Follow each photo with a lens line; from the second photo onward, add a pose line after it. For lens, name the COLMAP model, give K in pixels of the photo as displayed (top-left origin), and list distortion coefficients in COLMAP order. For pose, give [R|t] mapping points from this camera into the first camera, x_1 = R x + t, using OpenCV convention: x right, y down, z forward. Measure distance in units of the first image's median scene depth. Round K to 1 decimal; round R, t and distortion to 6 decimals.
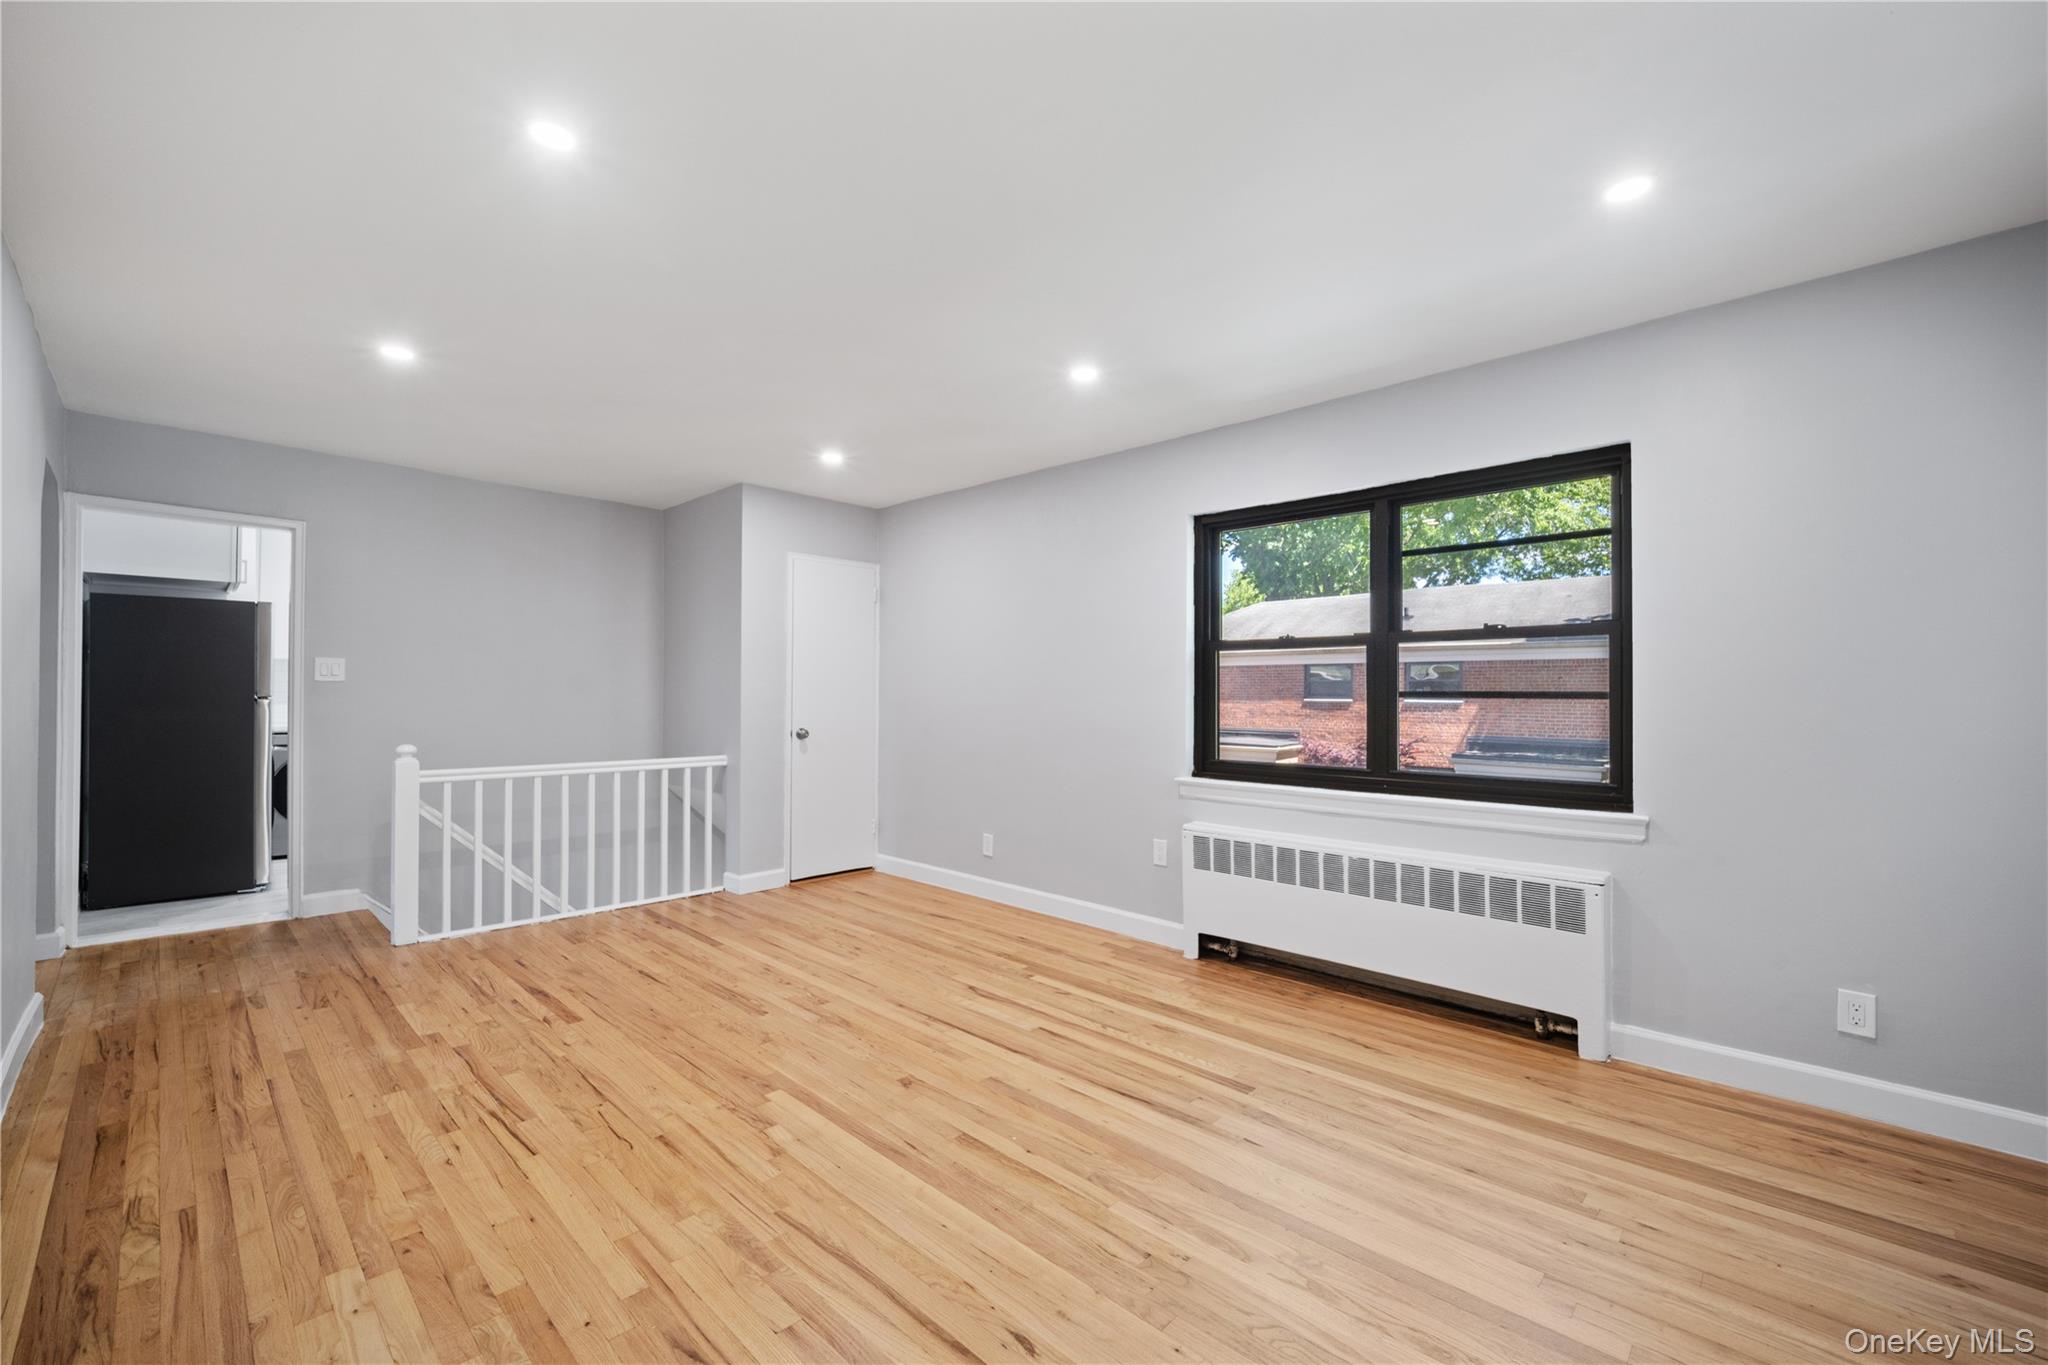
lens RADIAL K [[838.4, 0, 1024.0], [0, 838.4, 682.5], [0, 0, 1]] dist [-0.004014, -0.000519]
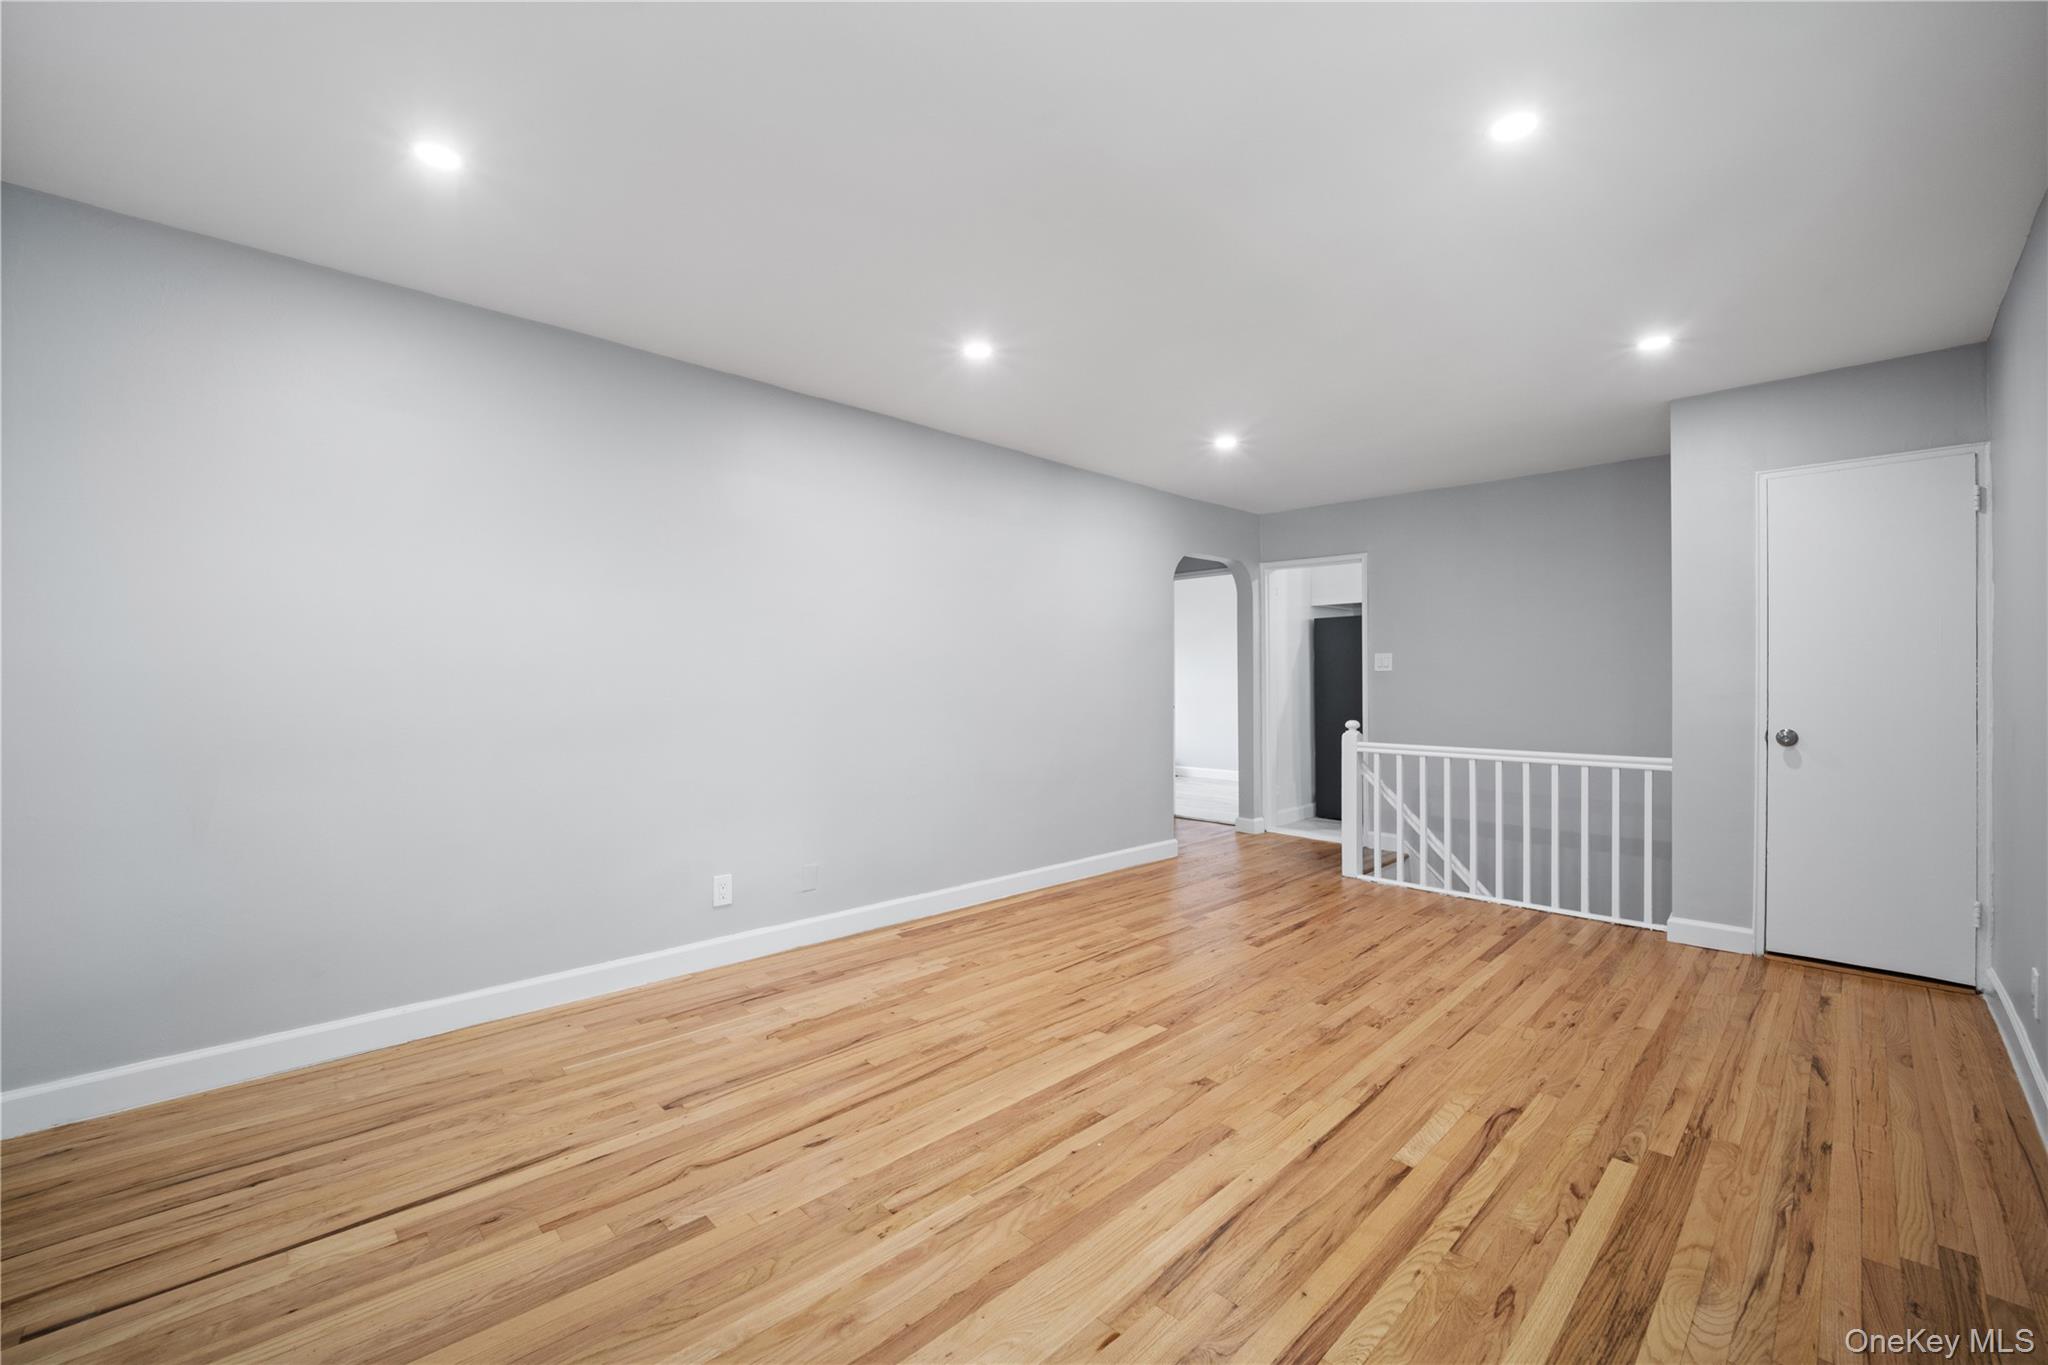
lens RADIAL K [[824.5, 0, 1024.0], [0, 824.5, 682.5], [0, 0, 1]] dist [-0.020162, -0.000035]
pose [[-0.034425, -0.002443, -0.999404, 0.897314], [0.014690, 0.999888, -0.002950, 0.022224], [0.999299, -0.014783, -0.034385, 0.931322]]
